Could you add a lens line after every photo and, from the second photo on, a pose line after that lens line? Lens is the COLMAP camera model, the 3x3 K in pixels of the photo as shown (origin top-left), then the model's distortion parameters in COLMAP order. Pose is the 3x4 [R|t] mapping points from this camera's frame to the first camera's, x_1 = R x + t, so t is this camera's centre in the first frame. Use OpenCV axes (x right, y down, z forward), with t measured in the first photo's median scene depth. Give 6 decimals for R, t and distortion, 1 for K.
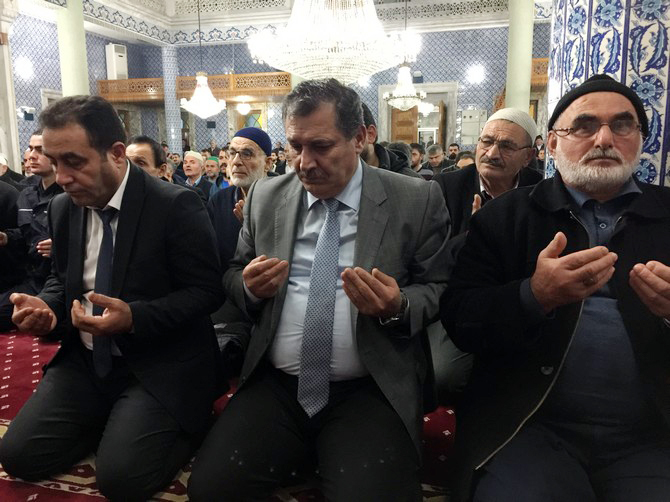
lens RADIAL K [[562.8, 0, 334.2], [0, 562.8, 252.9], [0, 0, 1]] dist [0.058030, -0.084159]
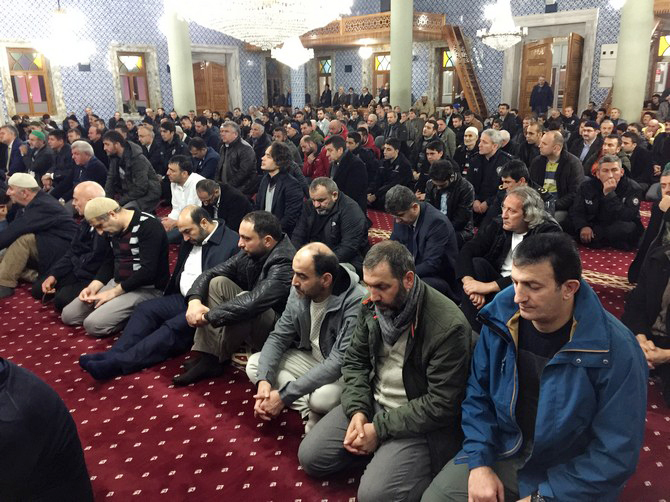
lens RADIAL K [[562.8, 0, 335.0], [0, 562.8, 250.1], [0, 0, 1]] dist [0.058030, -0.084159]
pose [[0.894003, 0.111779, -0.433894, 0.292005], [-0.062805, 0.990084, 0.125658, -0.041662], [0.443637, -0.085087, 0.892158, 0.087096]]
